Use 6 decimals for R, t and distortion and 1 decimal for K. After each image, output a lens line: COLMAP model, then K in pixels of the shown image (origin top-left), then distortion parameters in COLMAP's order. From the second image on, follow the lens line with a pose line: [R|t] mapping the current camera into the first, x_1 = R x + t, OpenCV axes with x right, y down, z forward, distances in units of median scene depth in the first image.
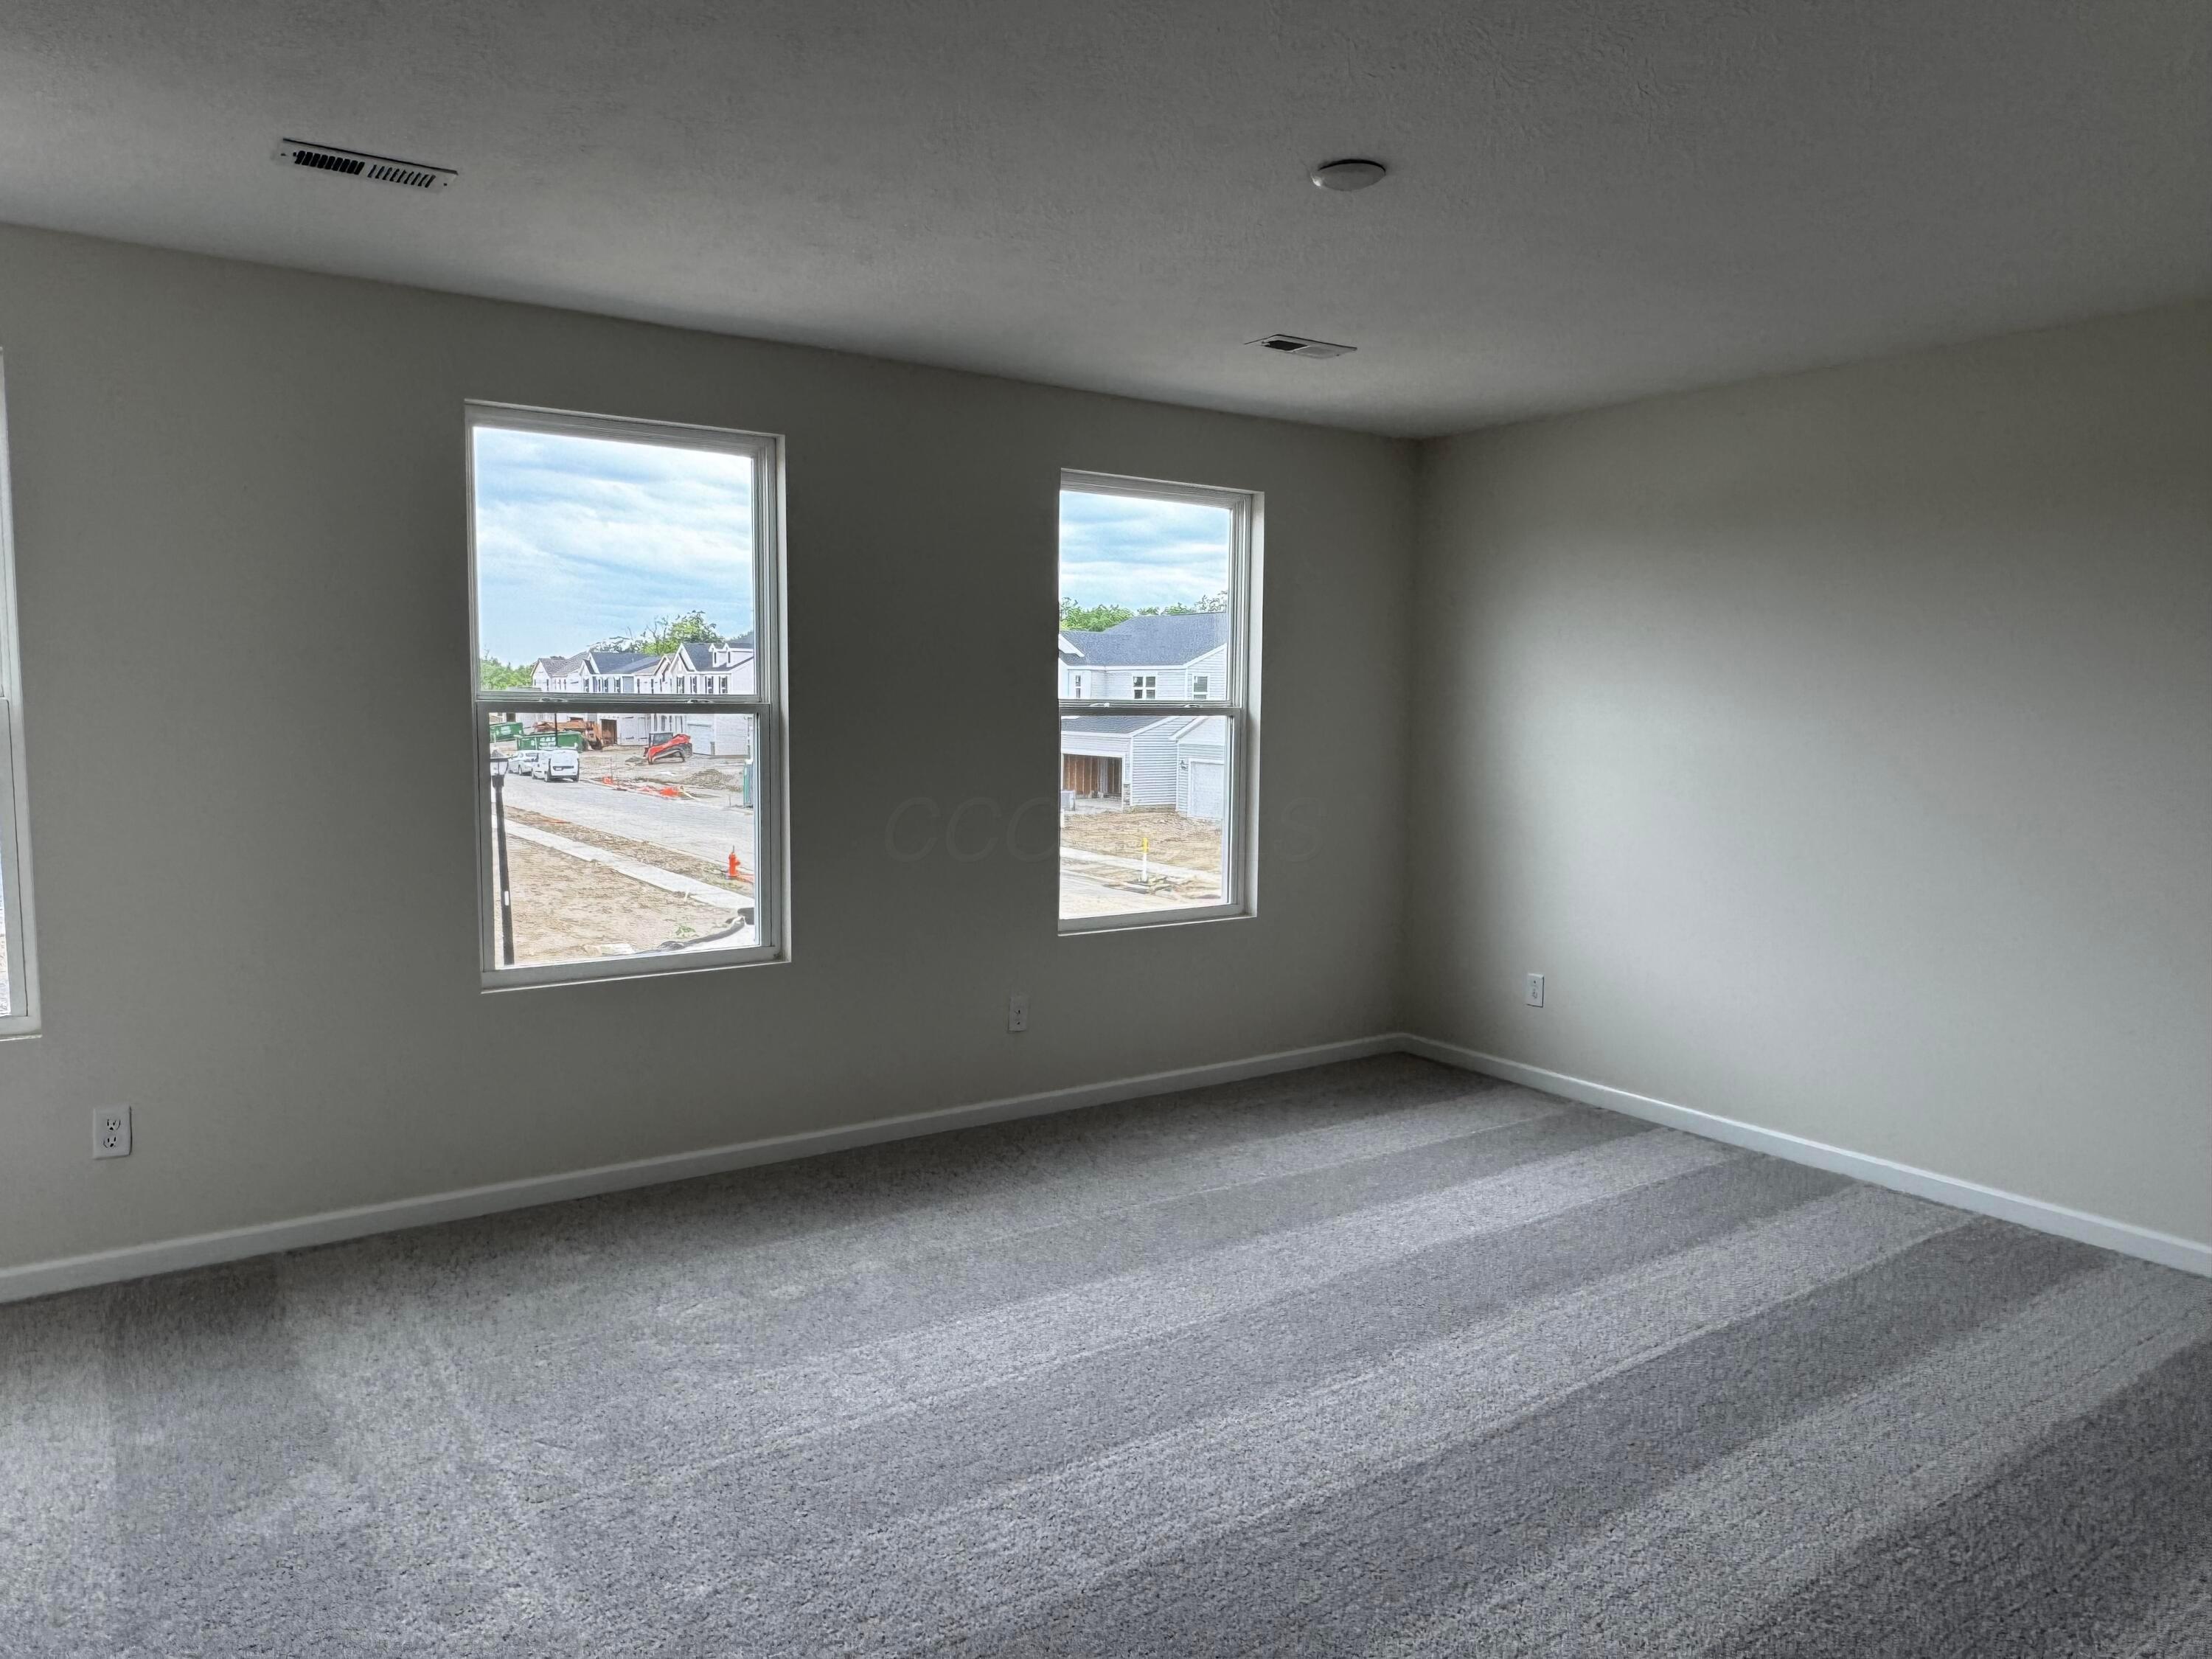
lens RADIAL K [[1488.2, 0, 1106.0], [0, 1488.2, 829.5], [0, 0, 1]] dist [-0.004663, 0.001339]
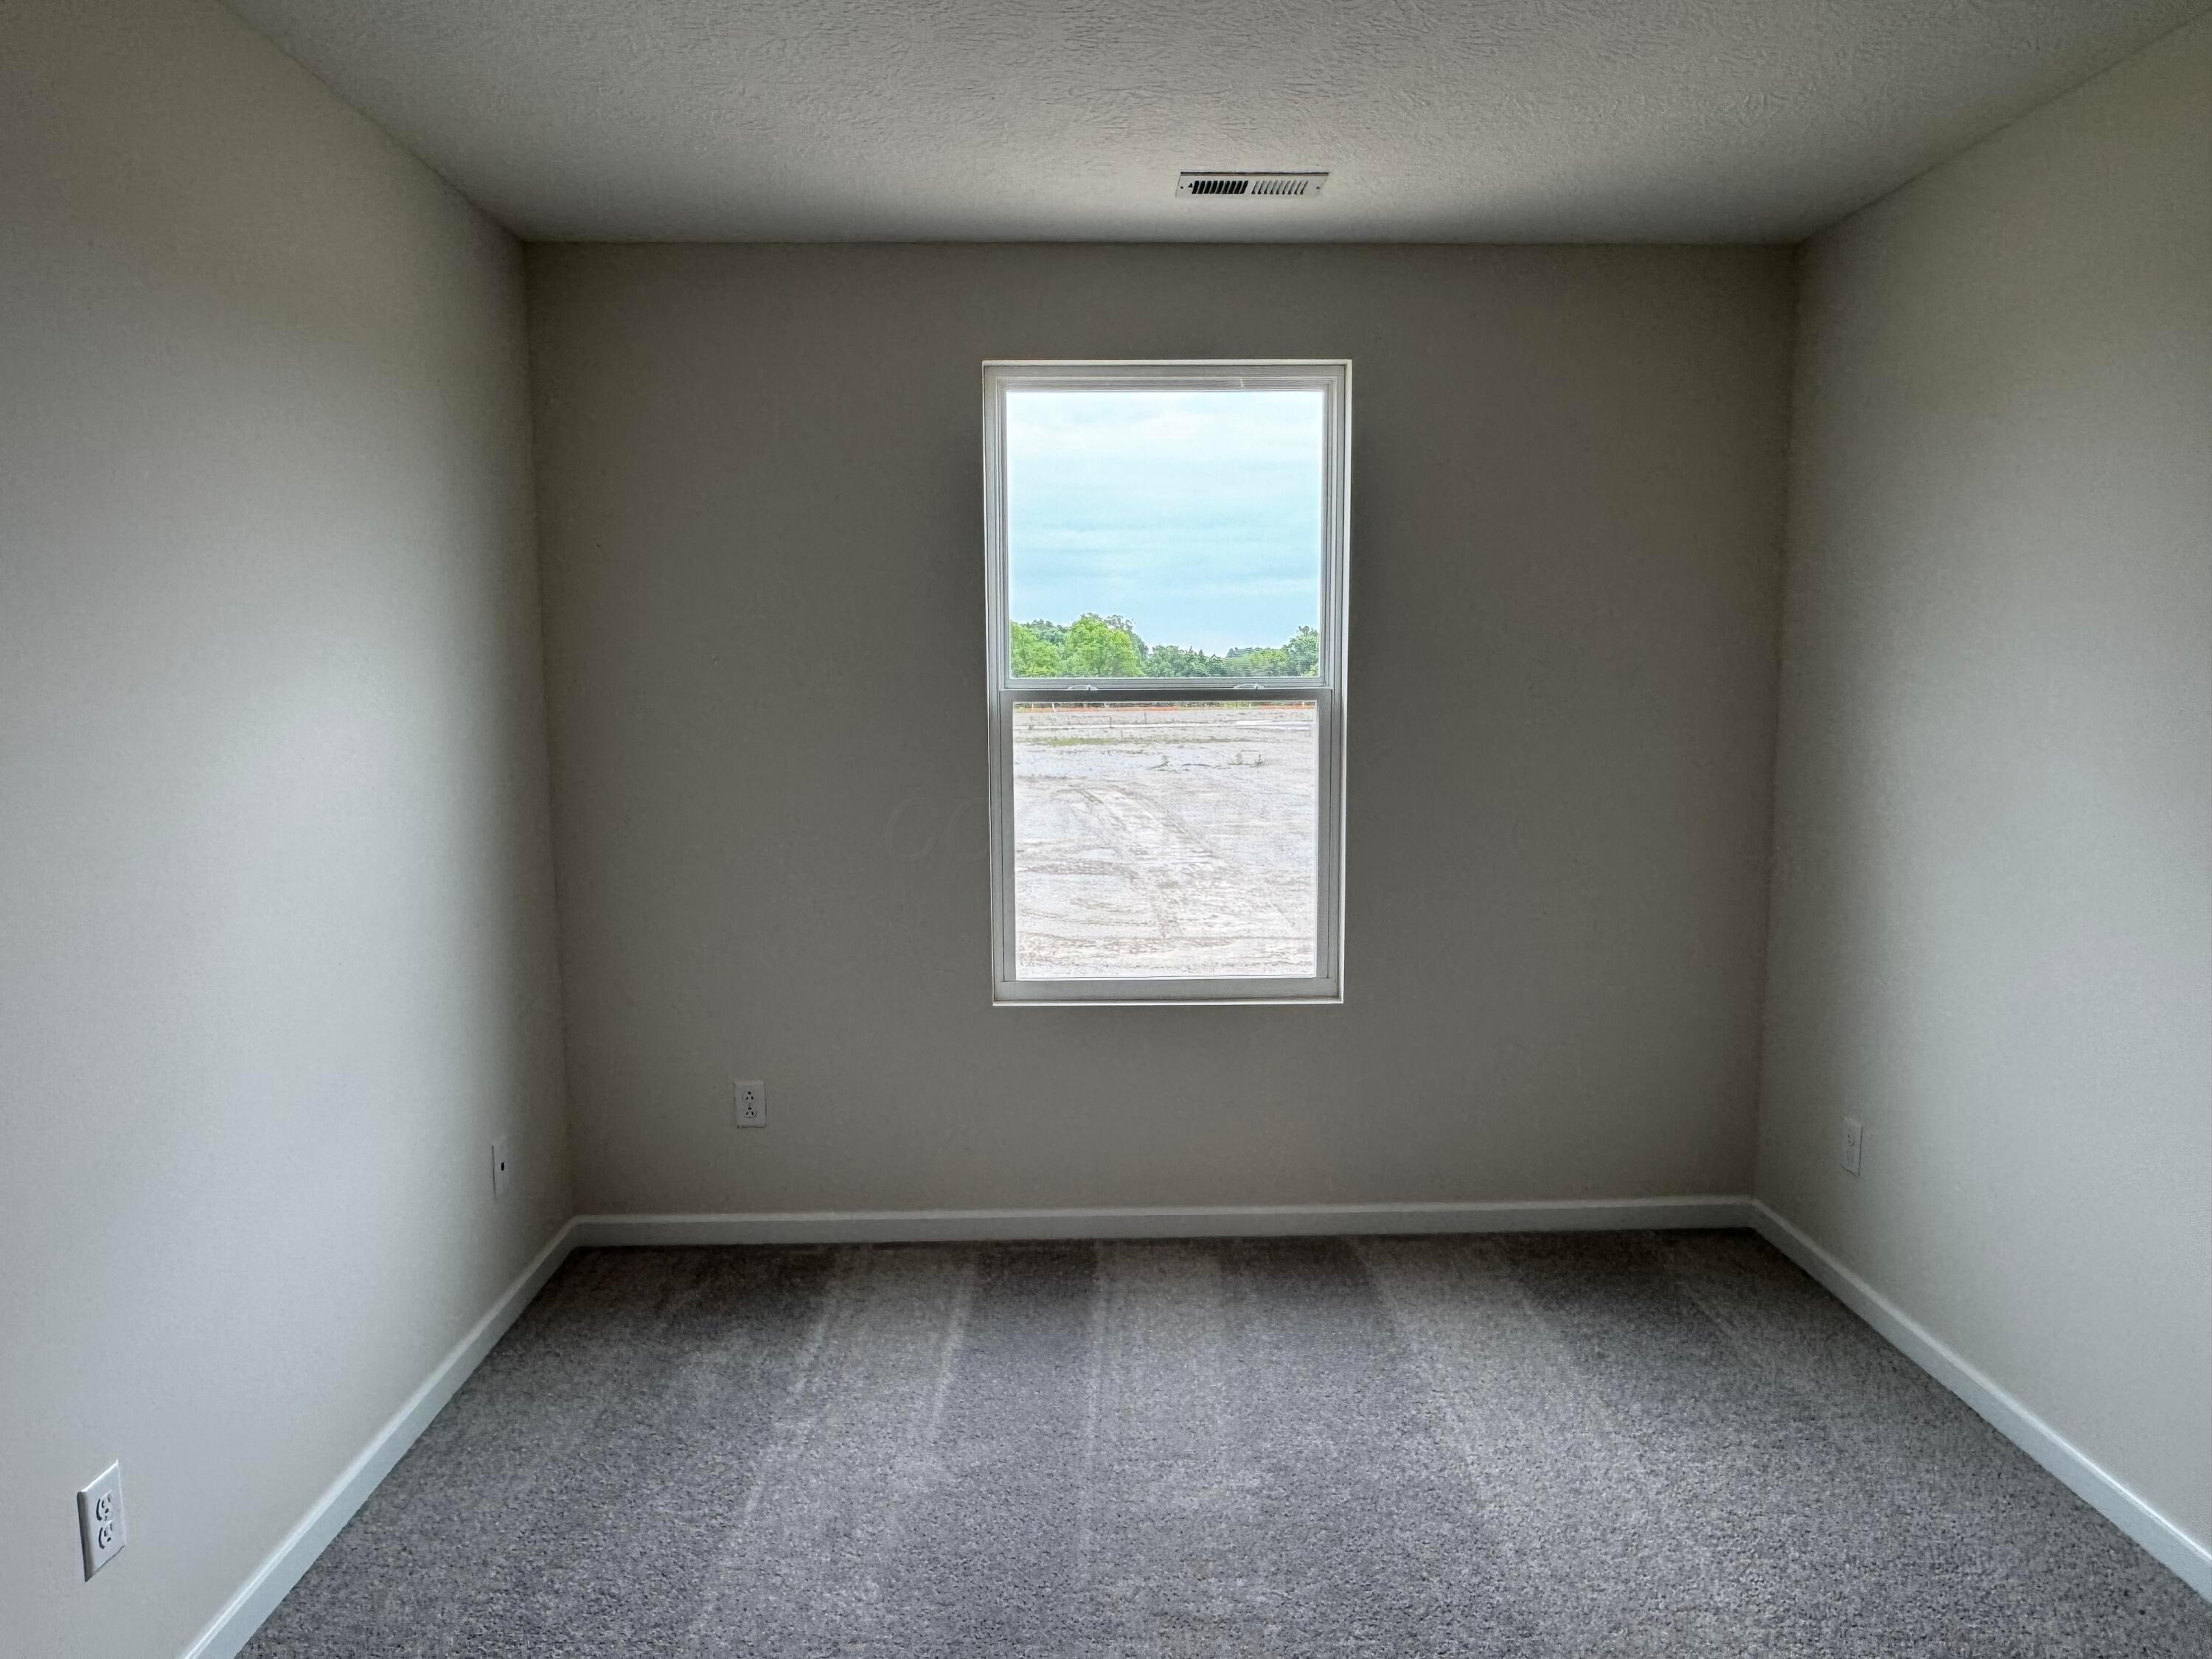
lens RADIAL K [[1637.3, 0, 1106.0], [0, 1637.3, 829.5], [0, 0, 1]] dist [-0.093887, -0.000587]
pose [[0.840052, 0.032287, -0.541545, 0.373853], [-0.037963, 0.999279, 0.000690, -0.012808], [0.541176, 0.019979, 0.840672, 0.297666]]
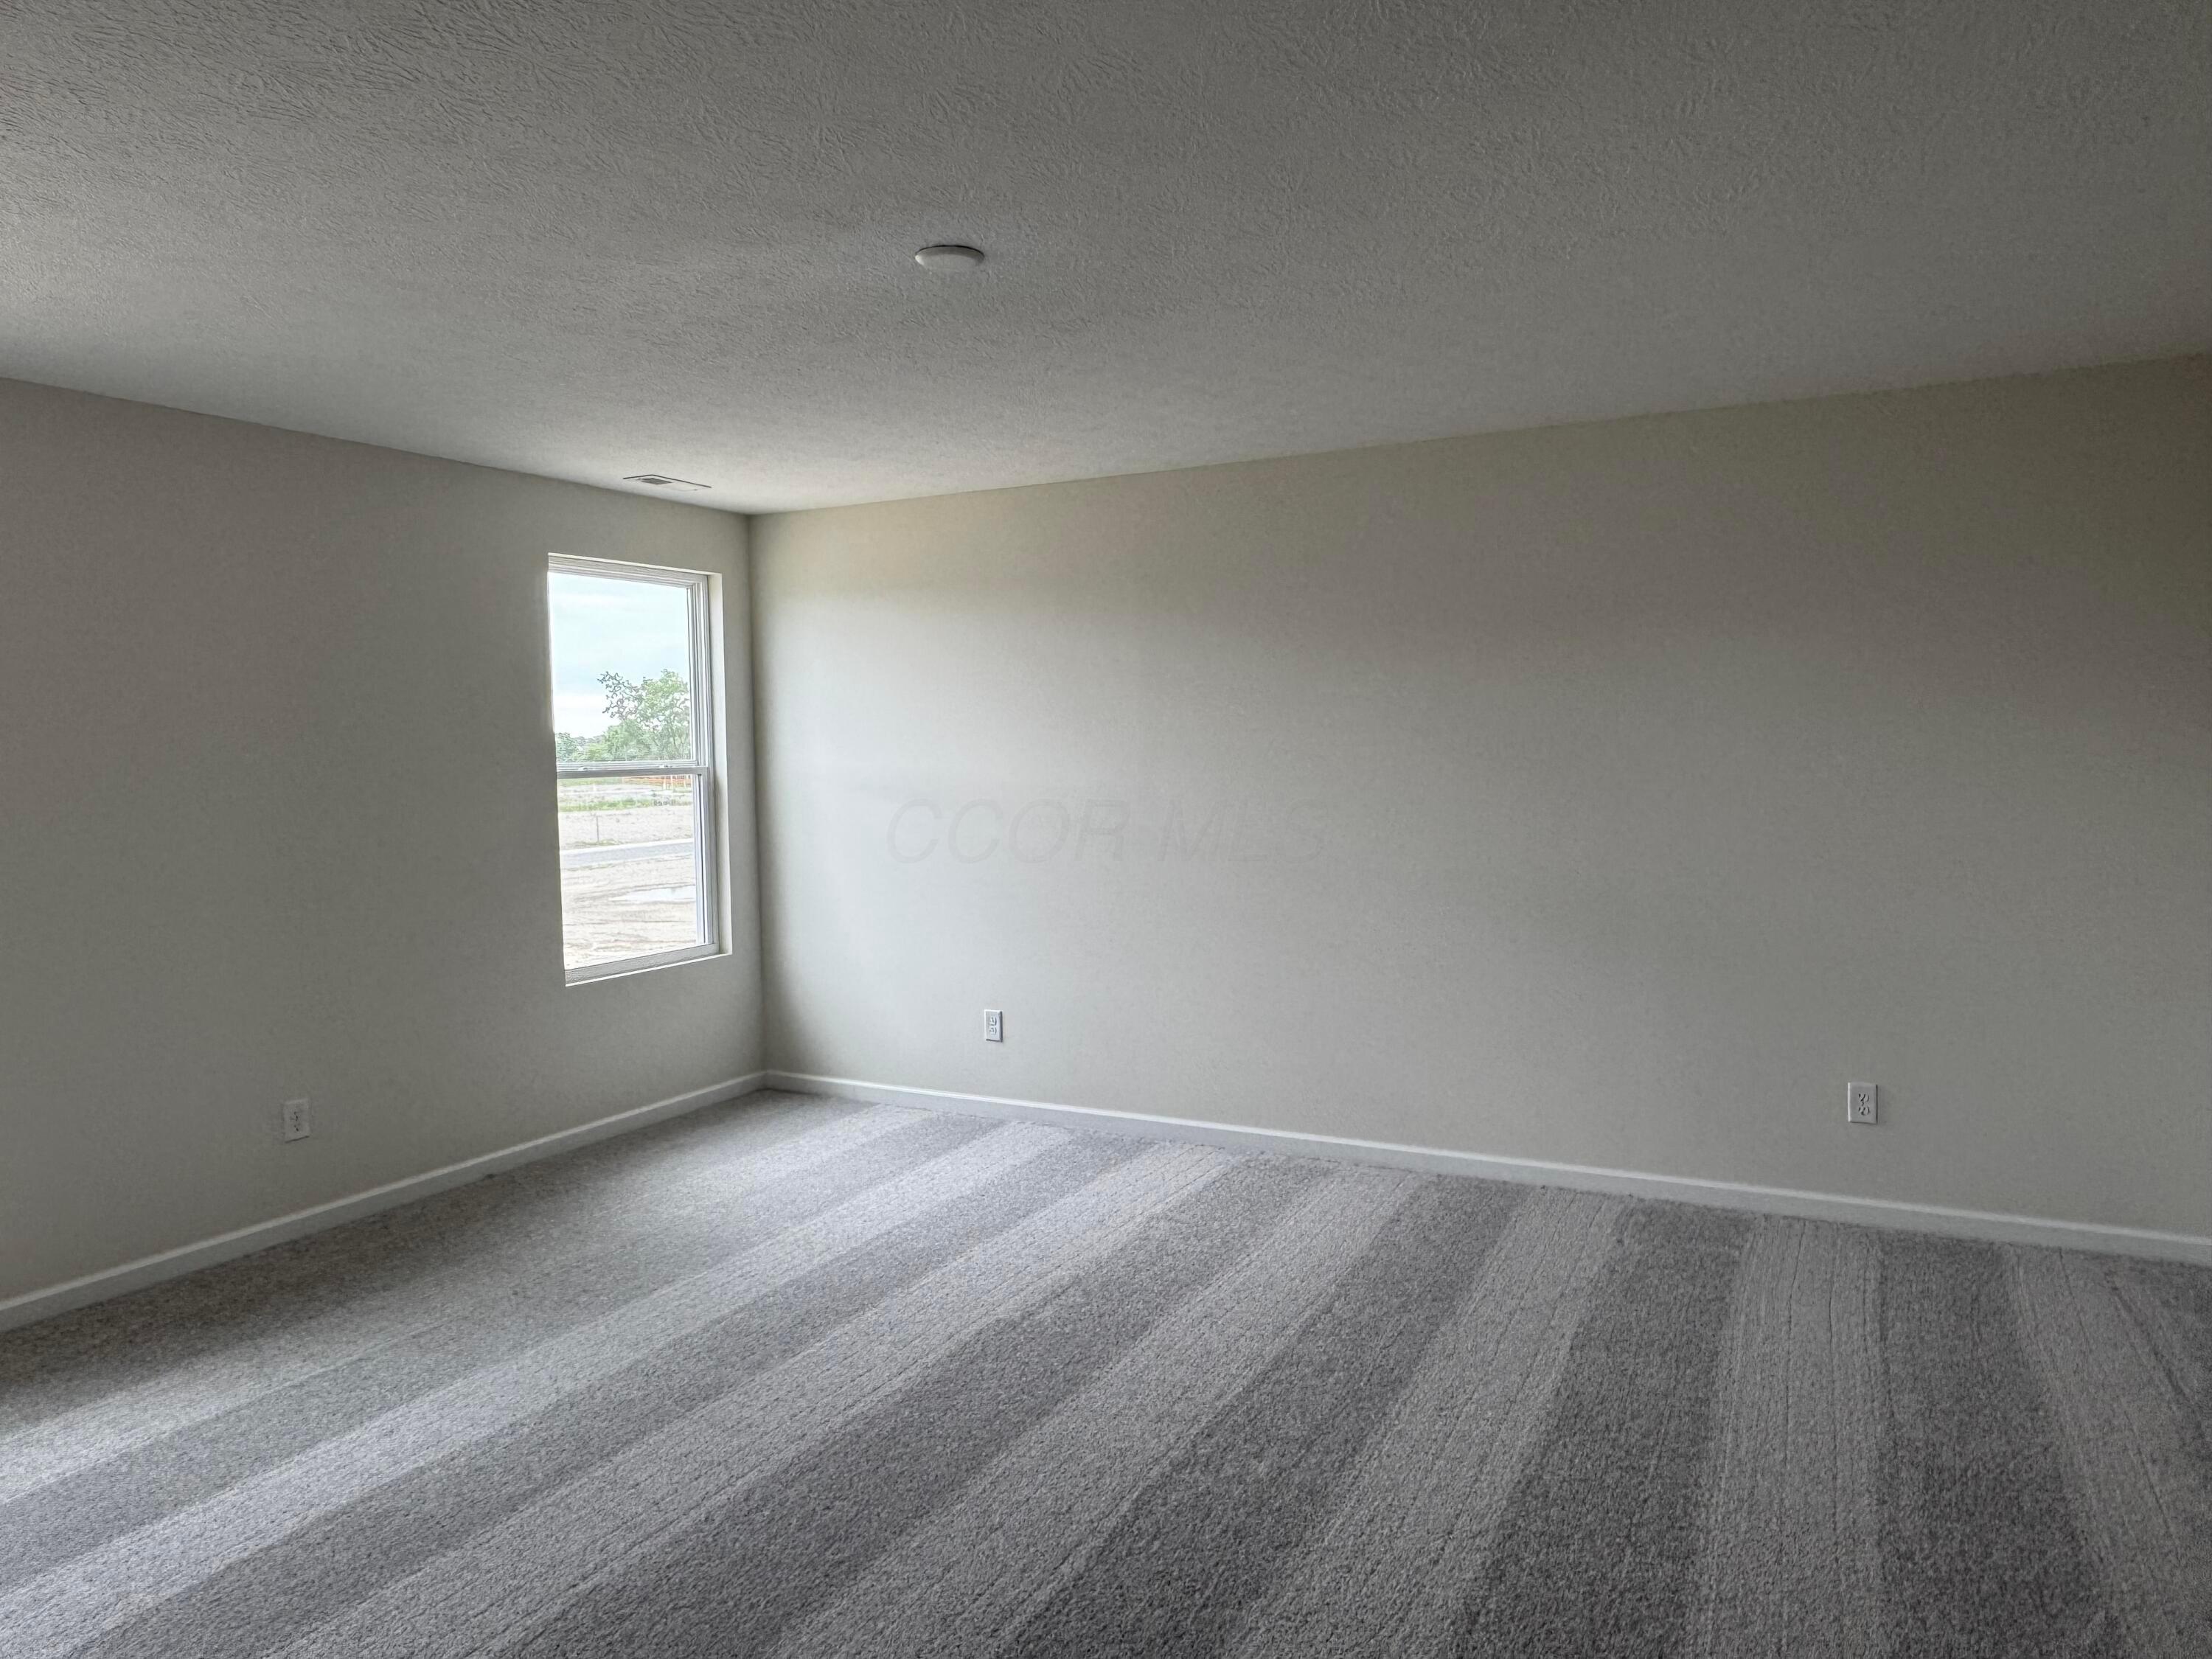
lens RADIAL K [[1483.7, 0, 1096.1], [0, 1483.7, 832.4], [0, 0, 1]] dist [-0.001741, 0.002364]
pose [[0.887913, -0.054484, 0.456773, -0.148303], [0.070258, 0.997374, -0.017606, 0.006547], [-0.454614, 0.047724, 0.889409, -0.111111]]
